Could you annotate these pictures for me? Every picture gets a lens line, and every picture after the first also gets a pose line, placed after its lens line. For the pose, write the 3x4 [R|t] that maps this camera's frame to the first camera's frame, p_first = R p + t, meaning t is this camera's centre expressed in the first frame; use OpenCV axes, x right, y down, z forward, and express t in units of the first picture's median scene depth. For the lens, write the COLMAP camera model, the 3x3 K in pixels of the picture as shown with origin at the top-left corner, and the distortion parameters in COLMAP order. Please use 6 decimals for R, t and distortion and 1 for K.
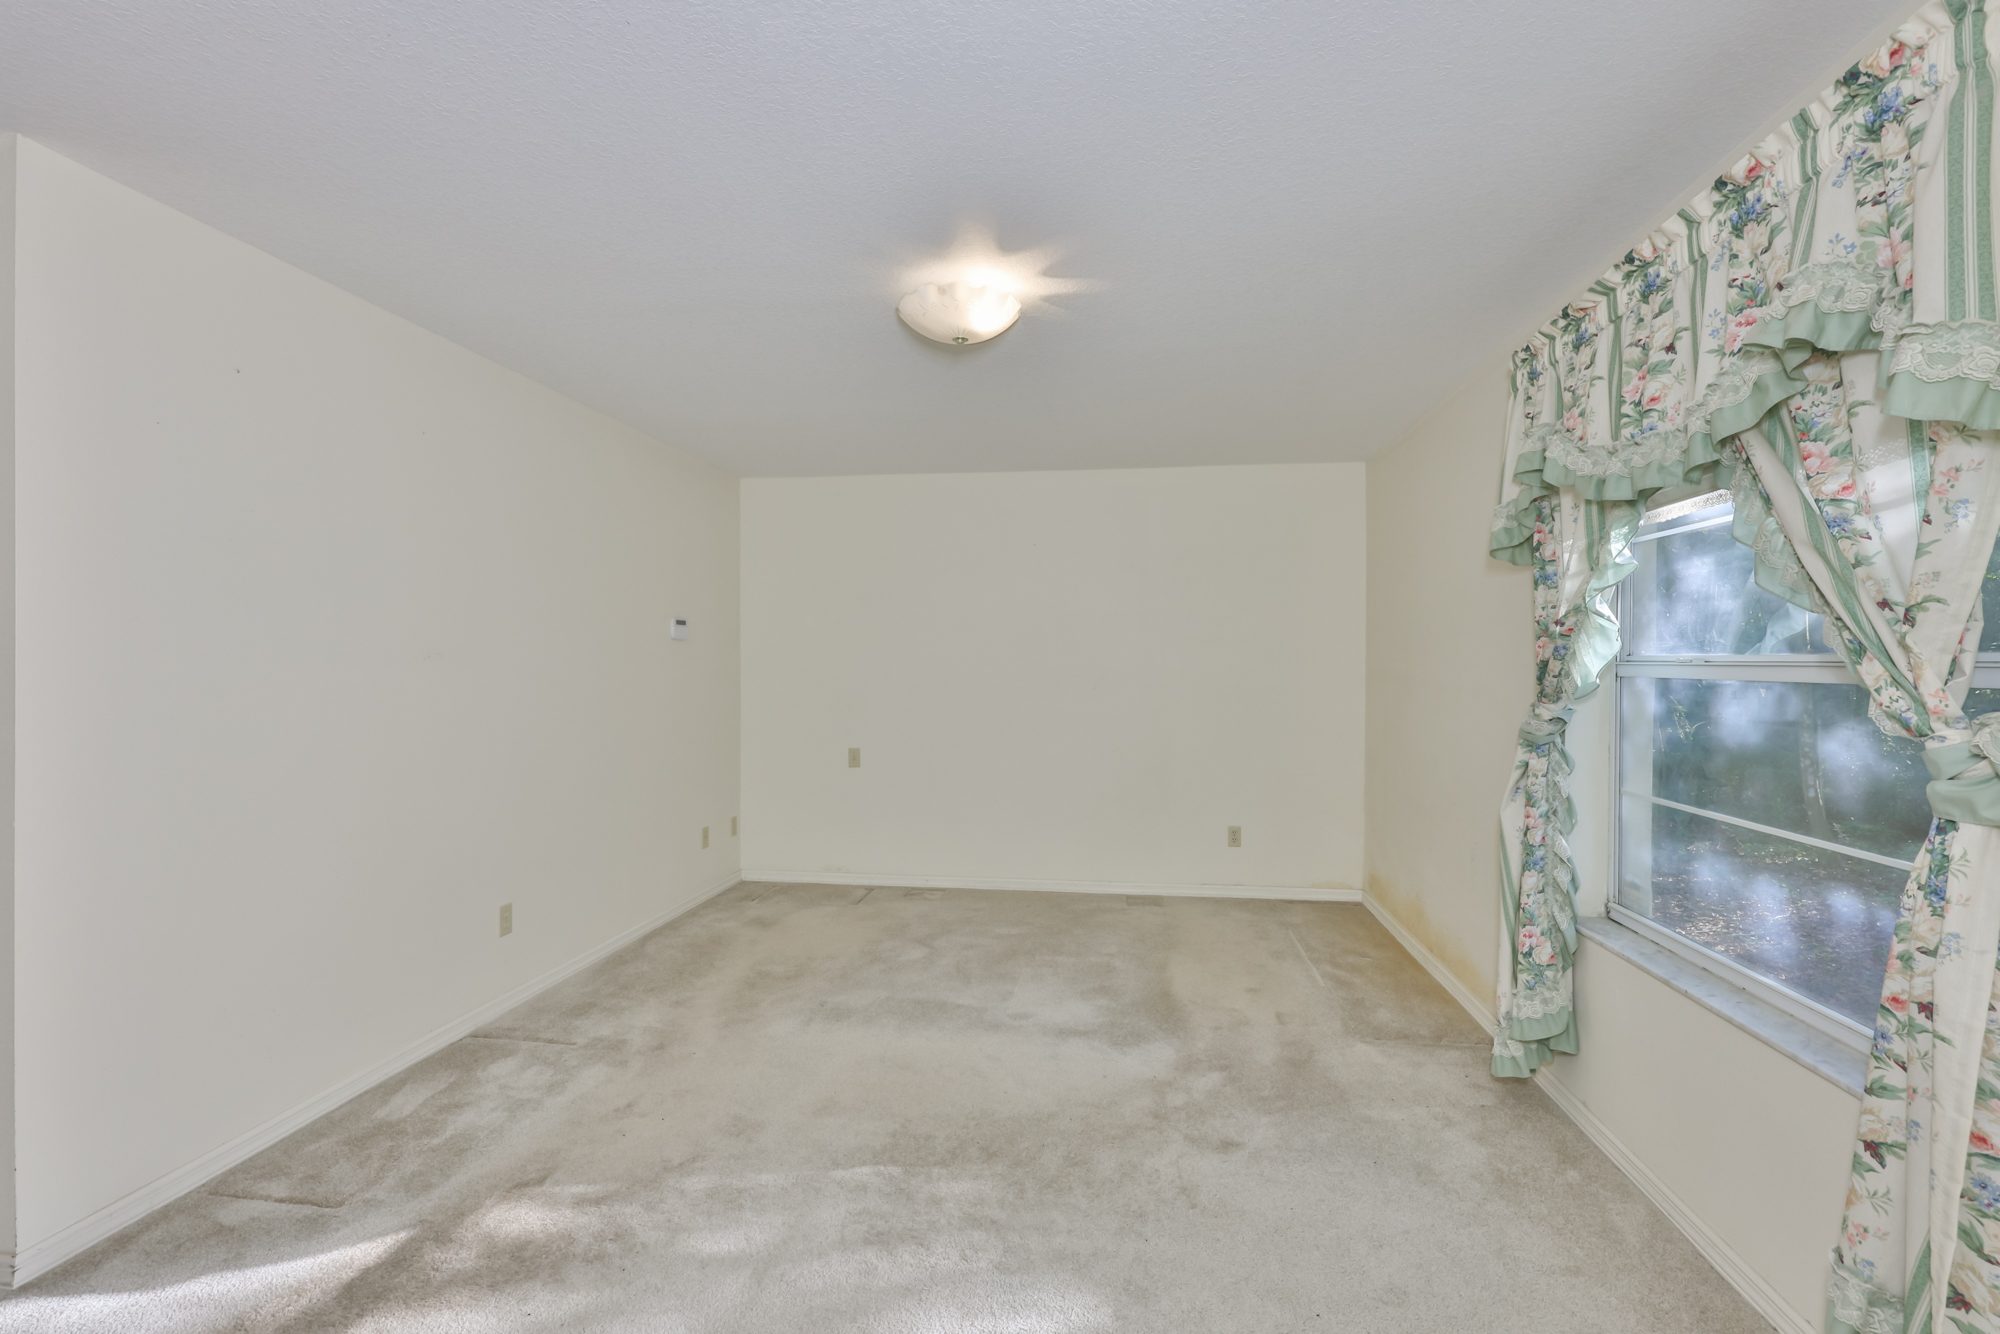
lens RADIAL K [[857.1, 0, 1011.1], [0, 857.1, 662.9], [0, 0, 1]] dist [-0.002921, 0.001500]
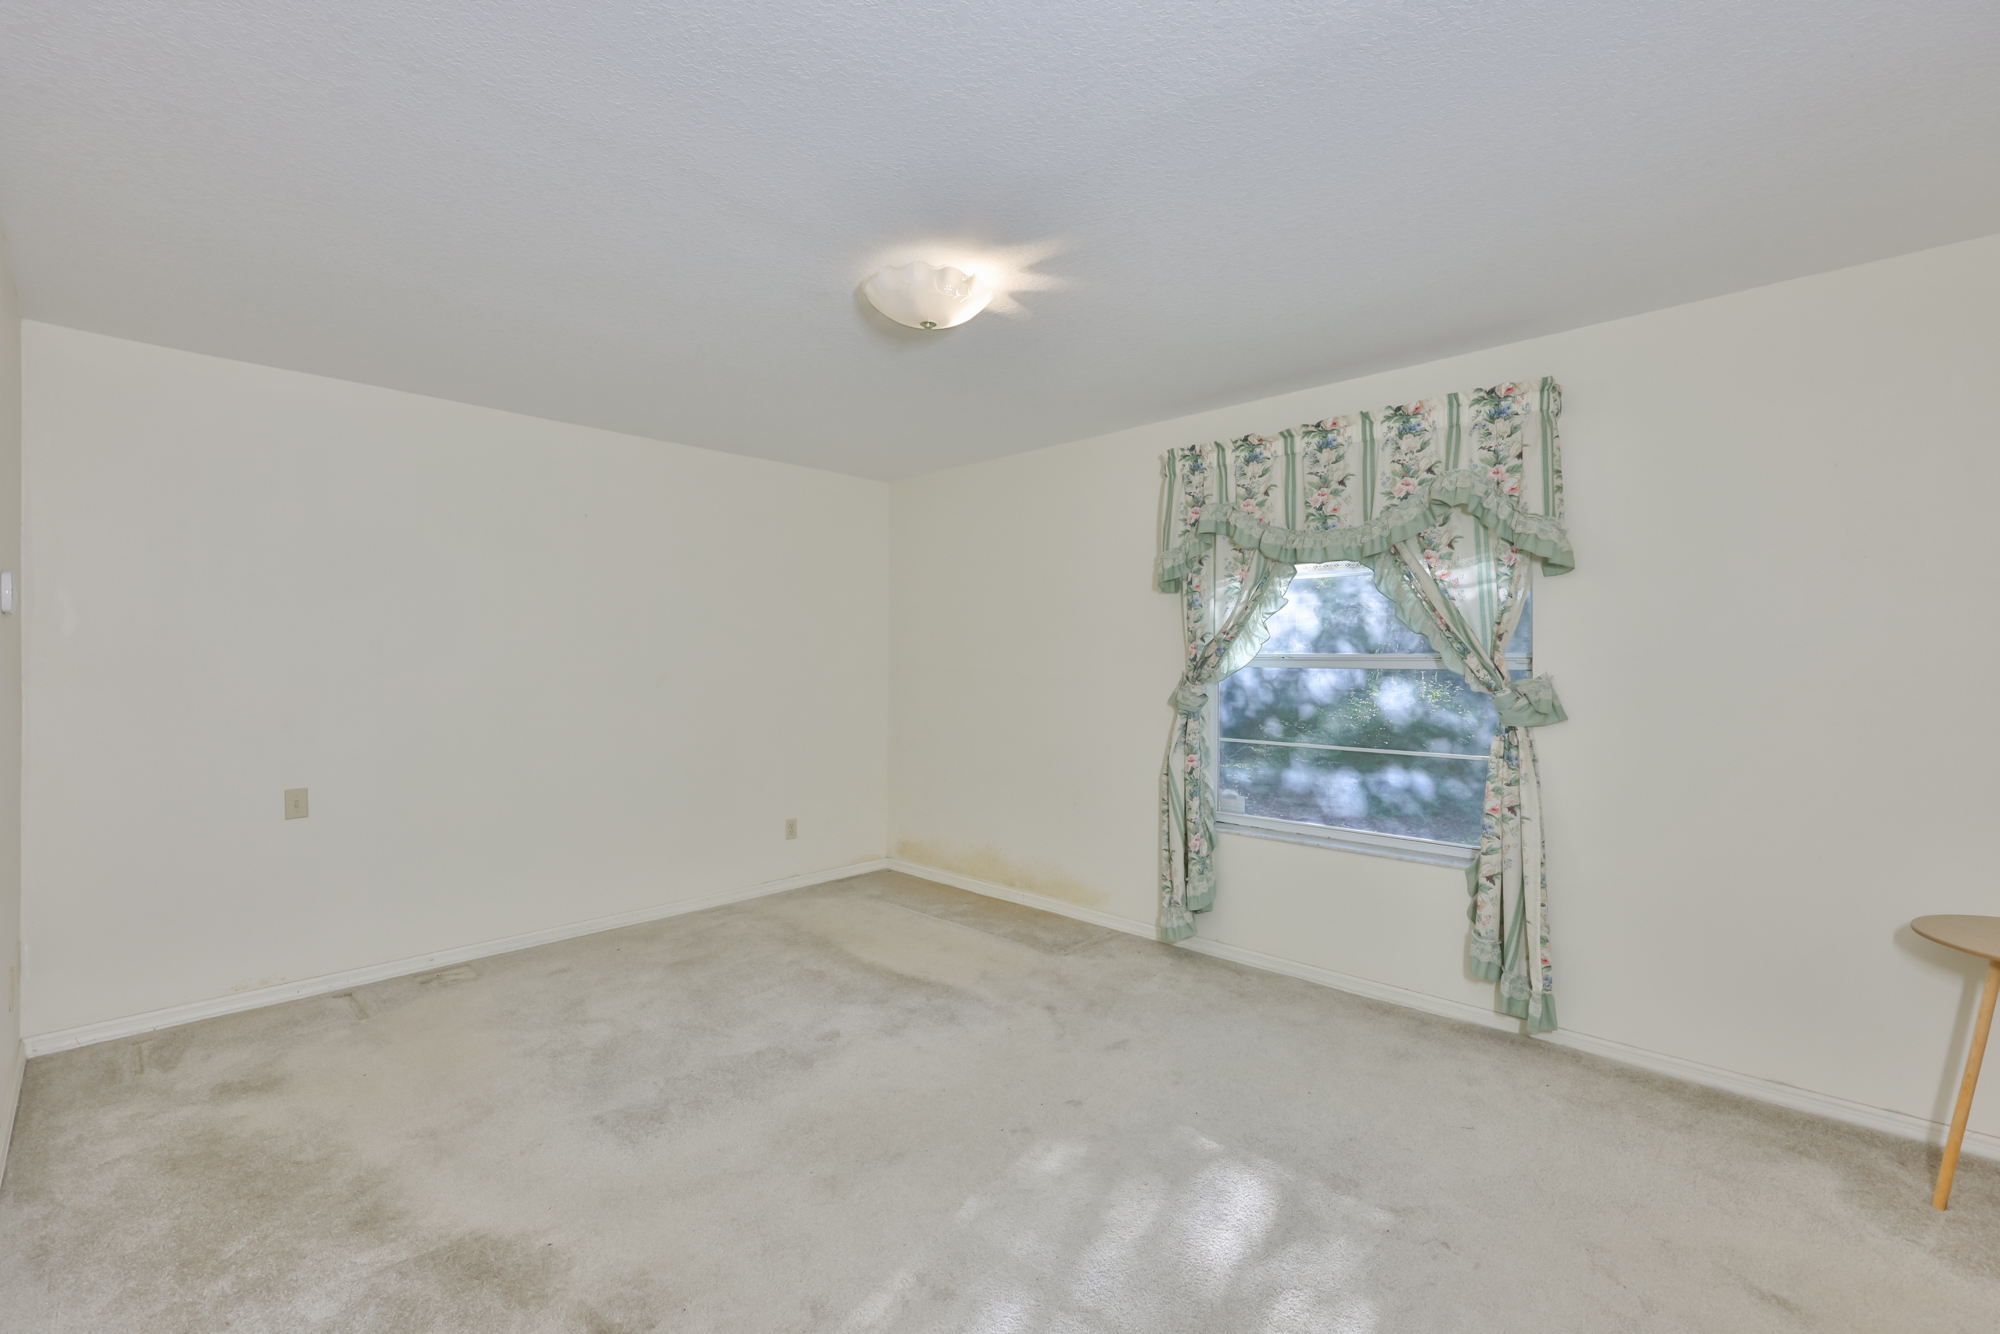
lens RADIAL K [[857.1, 0, 1017.7], [0, 857.1, 655.1], [0, 0, 1]] dist [-0.002921, 0.001500]
pose [[0.592479, 0.004429, 0.805574, -0.811842], [-0.000281, 0.999986, -0.005291, 0.002154], [-0.805586, 0.002908, 0.592472, 0.365139]]
